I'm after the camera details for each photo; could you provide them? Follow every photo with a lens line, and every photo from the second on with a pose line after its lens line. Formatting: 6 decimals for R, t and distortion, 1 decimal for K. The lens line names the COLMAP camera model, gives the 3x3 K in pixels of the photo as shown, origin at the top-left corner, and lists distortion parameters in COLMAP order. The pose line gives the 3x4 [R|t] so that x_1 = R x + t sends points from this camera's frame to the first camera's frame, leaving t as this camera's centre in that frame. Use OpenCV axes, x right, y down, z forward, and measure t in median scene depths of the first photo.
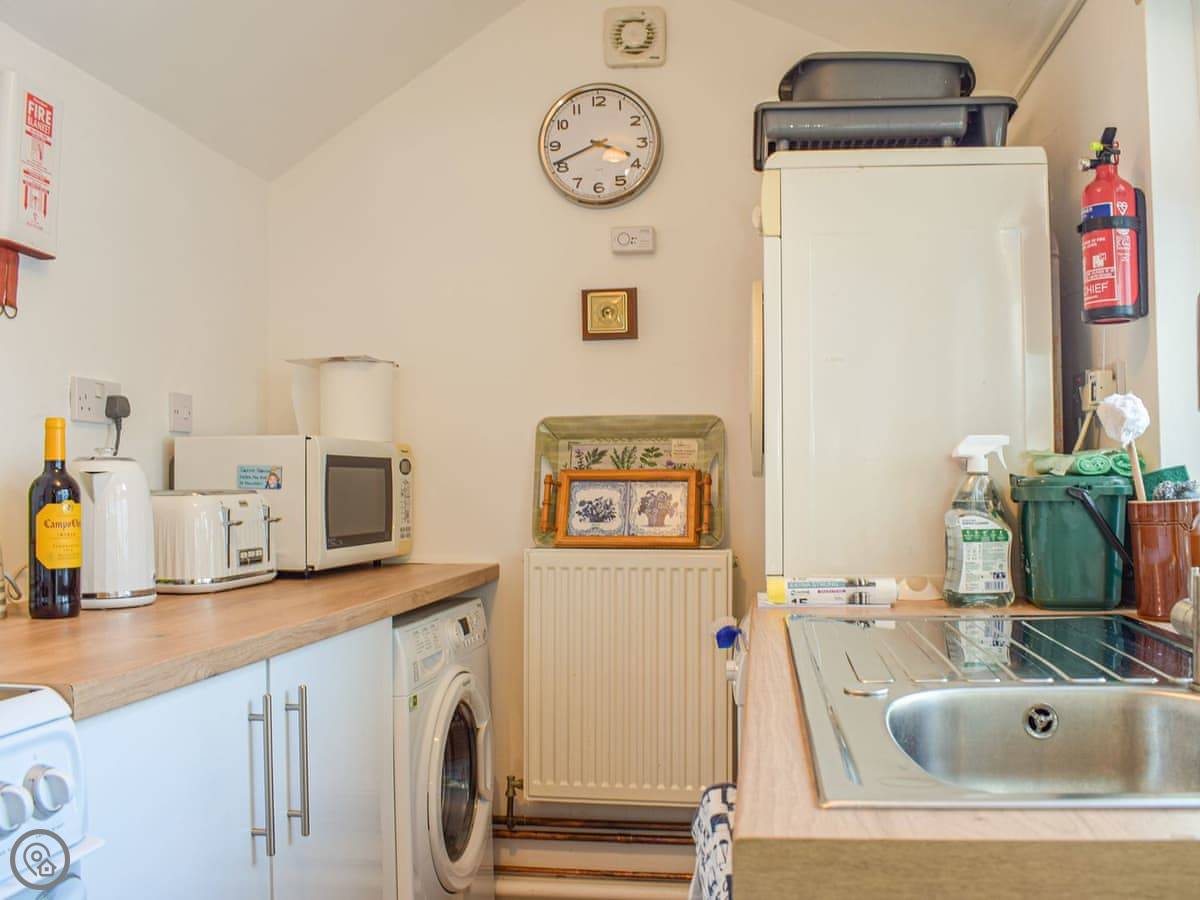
lens RADIAL K [[1079.7, 0, 600.0], [0, 1079.7, 450.0], [0, 0, 1]] dist [-0.097592, 0.006523]
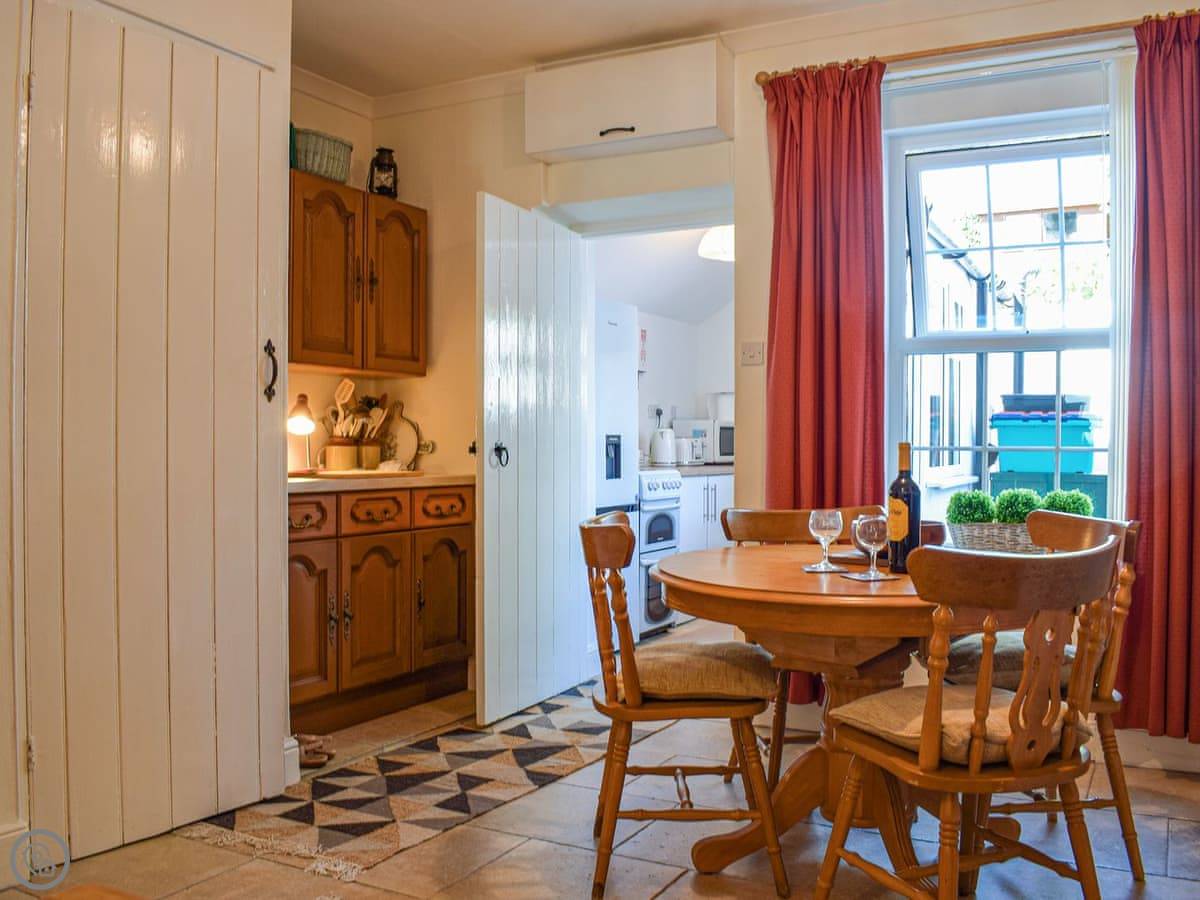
lens RADIAL K [[1079.7, 0, 600.0], [0, 1079.7, 450.0], [0, 0, 1]] dist [-0.097592, 0.006523]
pose [[0.942081, 0.015430, -0.335029, 0.508357], [-0.002175, 0.999201, 0.039902, -0.055334], [0.335378, -0.036862, 0.941362, -2.249928]]
